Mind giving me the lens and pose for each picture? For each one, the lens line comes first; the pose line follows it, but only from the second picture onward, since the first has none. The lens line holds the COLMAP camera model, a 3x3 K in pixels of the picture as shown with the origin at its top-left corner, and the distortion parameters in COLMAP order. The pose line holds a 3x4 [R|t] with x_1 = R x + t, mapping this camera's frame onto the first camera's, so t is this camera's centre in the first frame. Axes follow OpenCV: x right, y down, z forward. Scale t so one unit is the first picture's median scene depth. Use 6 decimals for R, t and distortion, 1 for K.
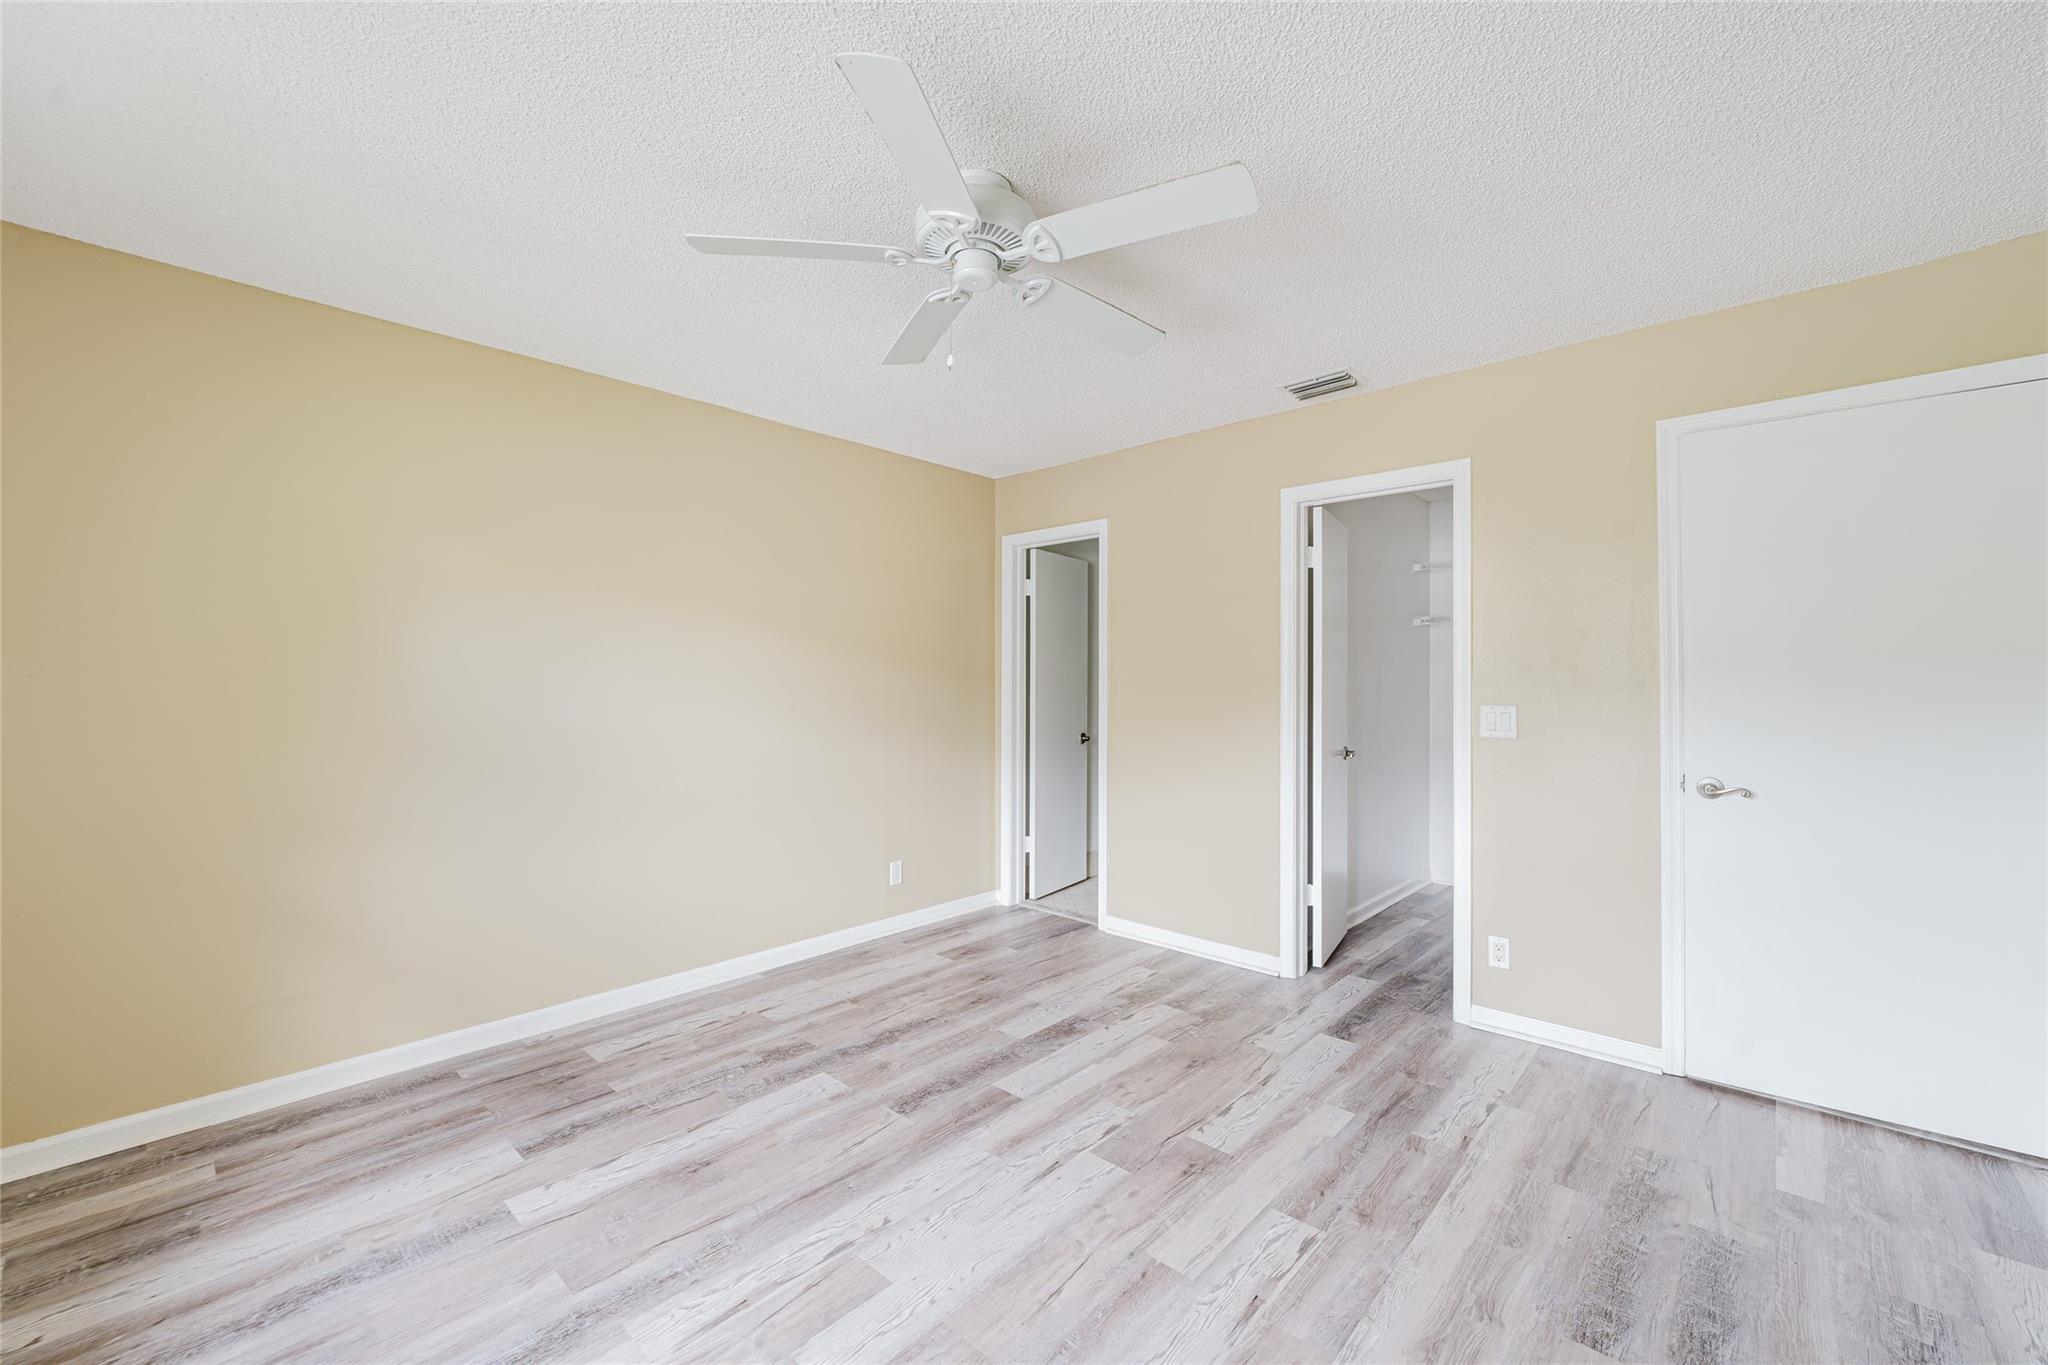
lens RADIAL K [[826.4, 0, 1023.8], [0, 826.4, 676.2], [0, 0, 1]] dist [-0.002079, 0.000141]
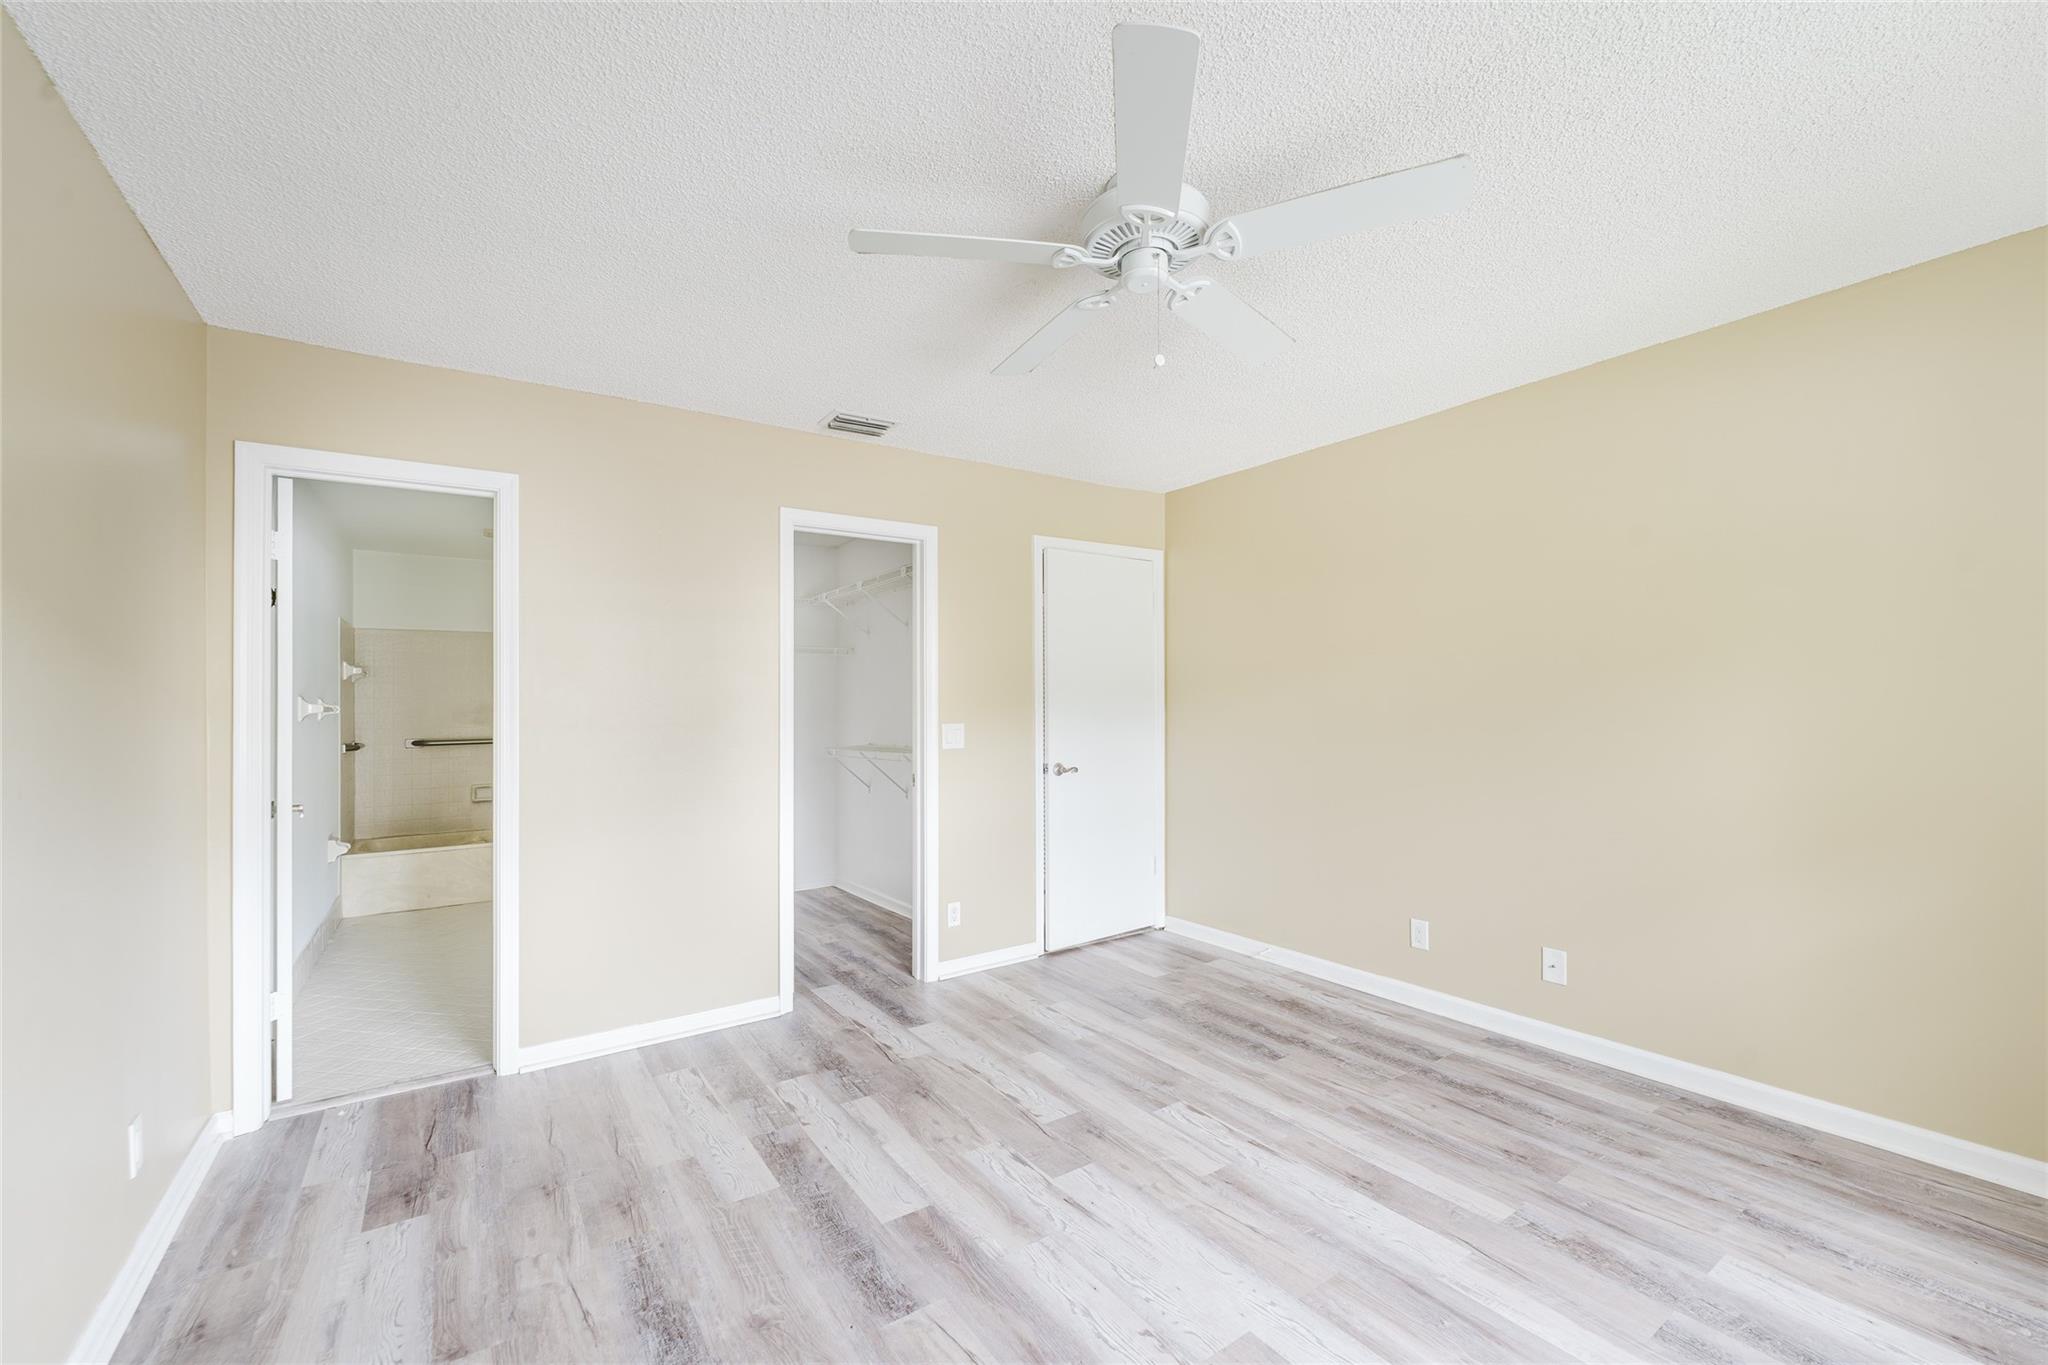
lens RADIAL K [[826.4, 0, 1020.5], [0, 826.4, 700.9], [0, 0, 1]] dist [-0.002079, 0.000141]
pose [[0.219666, 0.006912, 0.975551, -0.781328], [0.004946, 0.999954, -0.008198, 0.011660], [-0.975563, 0.006626, 0.219622, 0.712378]]
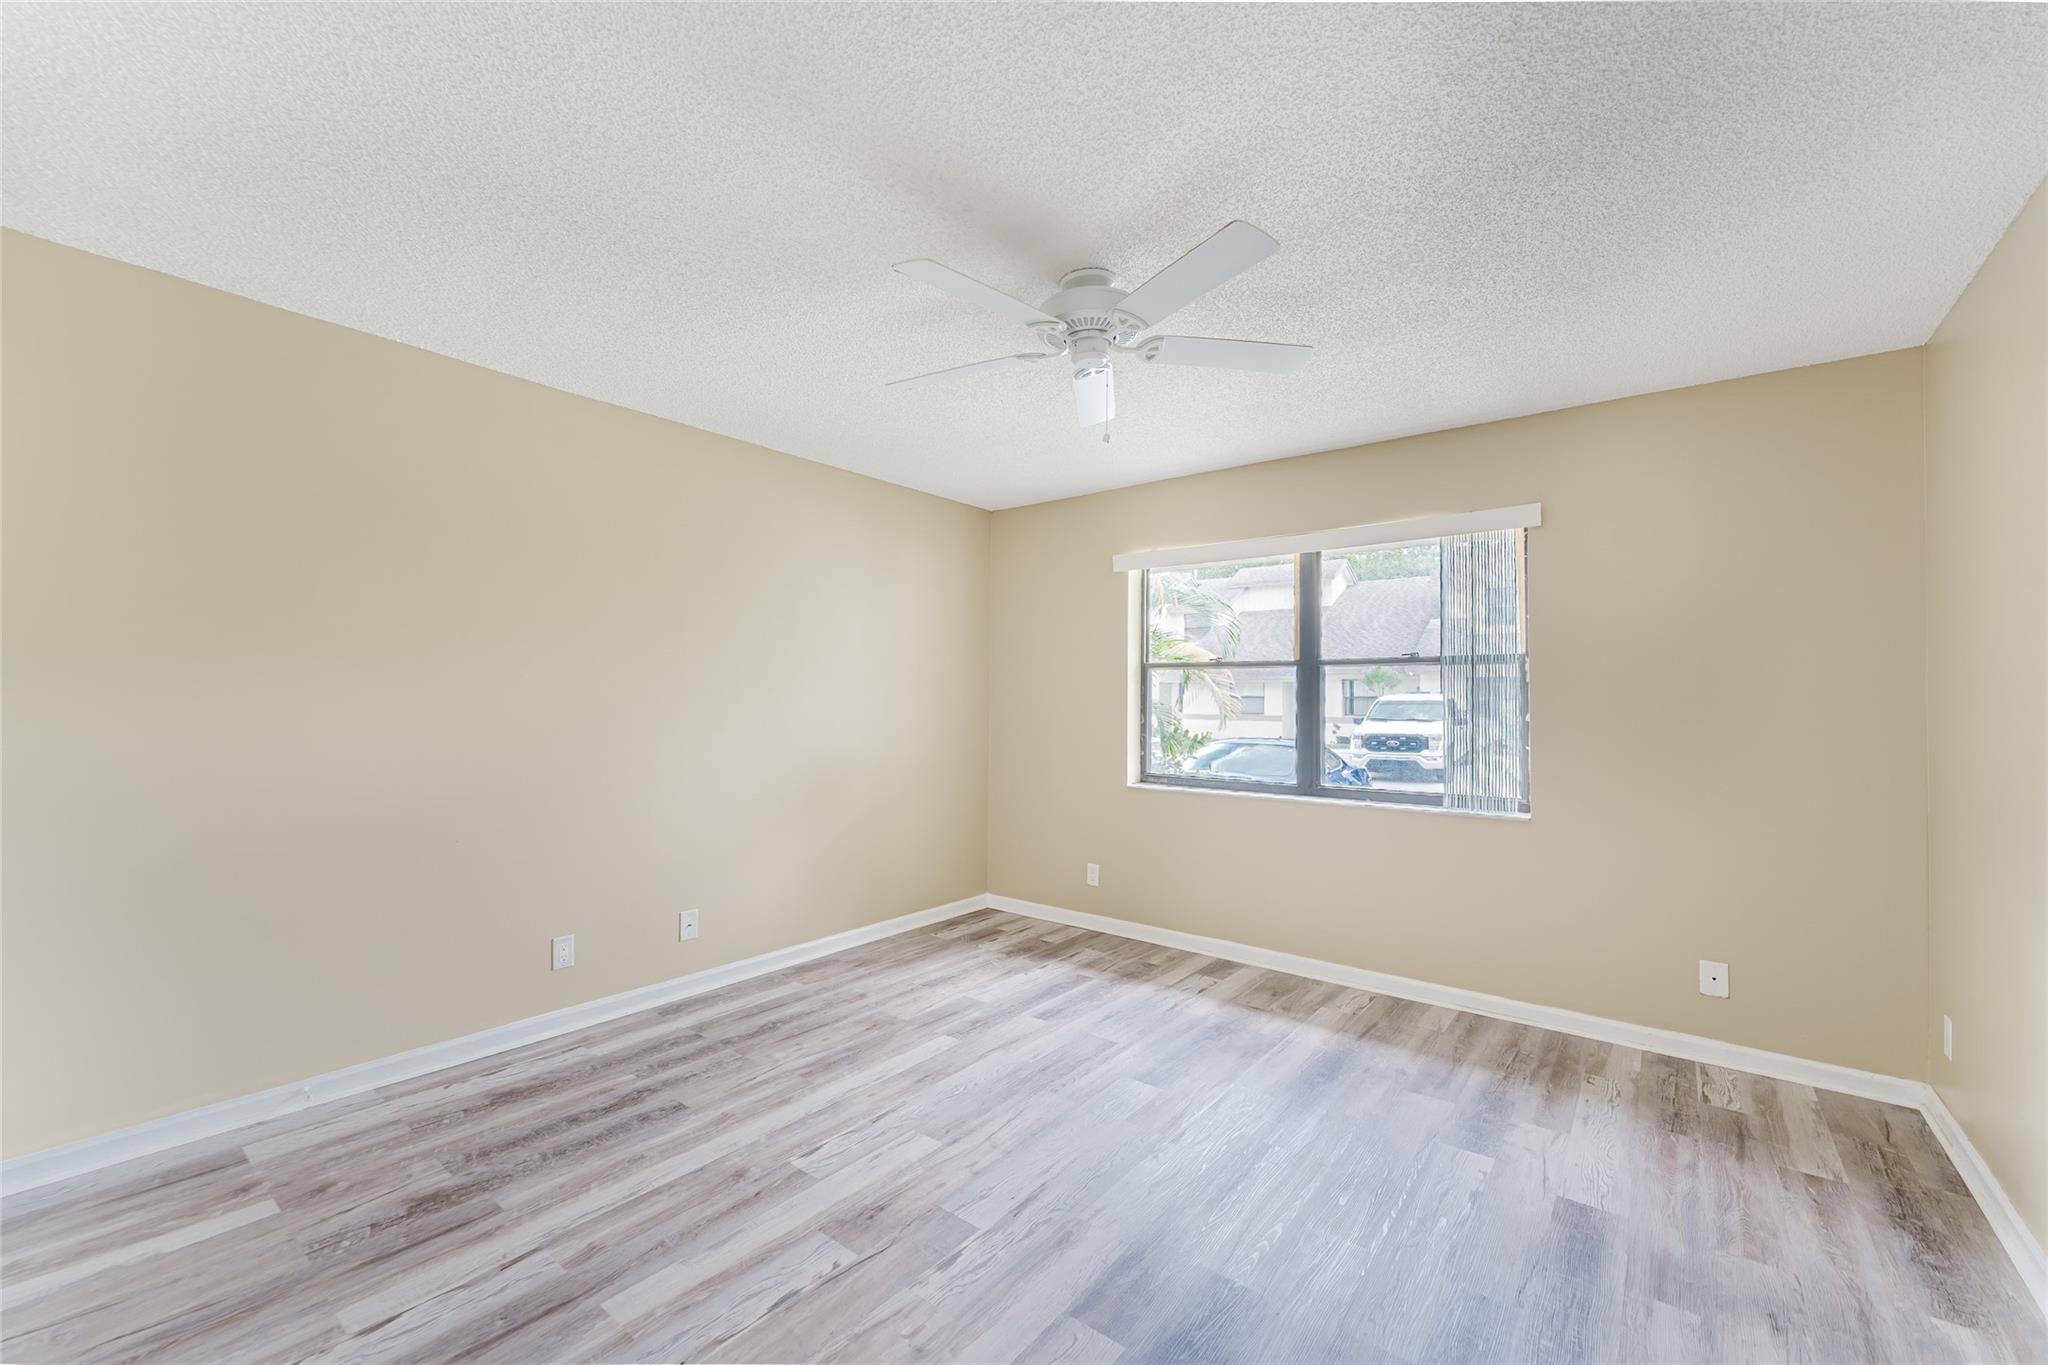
lens RADIAL K [[826.4, 0, 1031.9], [0, 826.4, 688.8], [0, 0, 1]] dist [-0.002079, 0.000141]
pose [[-0.995519, -0.012835, -0.093683, 0.099918], [-0.011268, 0.999788, -0.017236, 0.007464], [0.093885, -0.016103, -0.995453, 1.662987]]
